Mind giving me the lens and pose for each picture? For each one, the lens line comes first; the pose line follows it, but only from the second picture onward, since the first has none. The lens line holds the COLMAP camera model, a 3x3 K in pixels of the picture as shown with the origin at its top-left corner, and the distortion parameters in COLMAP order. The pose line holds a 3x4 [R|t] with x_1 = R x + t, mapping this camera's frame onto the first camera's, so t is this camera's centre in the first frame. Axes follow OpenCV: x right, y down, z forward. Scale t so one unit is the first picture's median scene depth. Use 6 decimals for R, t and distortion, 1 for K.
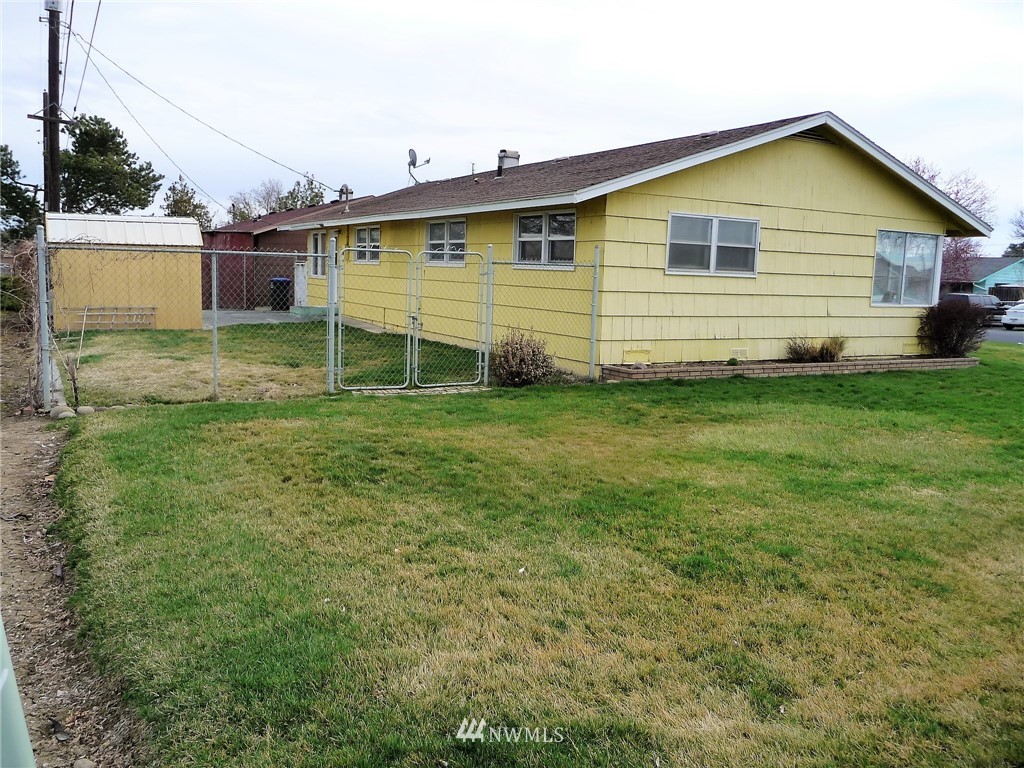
lens RADIAL K [[852.5, 0, 505.5], [0, 852.5, 380.4], [0, 0, 1]] dist [-0.043470, 0.052138]
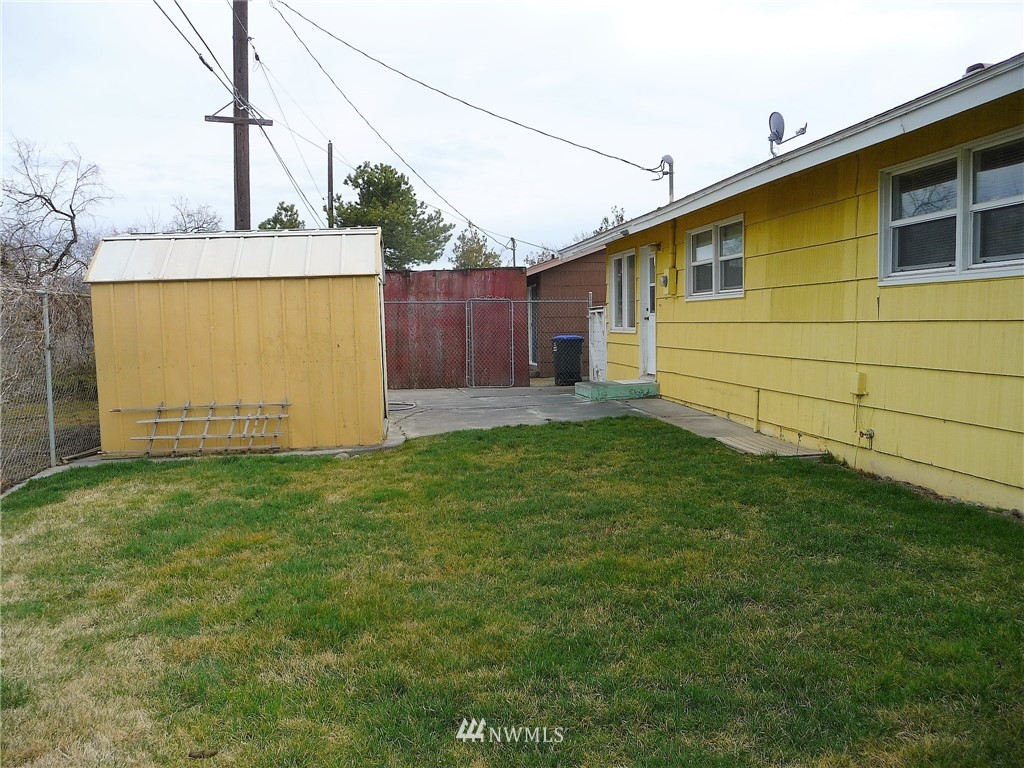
lens RADIAL K [[852.5, 0, 505.5], [0, 852.5, 380.4], [0, 0, 1]] dist [-0.043470, 0.052138]
pose [[0.932182, -0.025234, -0.361110, -0.045648], [0.001684, 0.997859, -0.065384, -0.026344], [0.361987, 0.060342, 0.930228, 0.229774]]
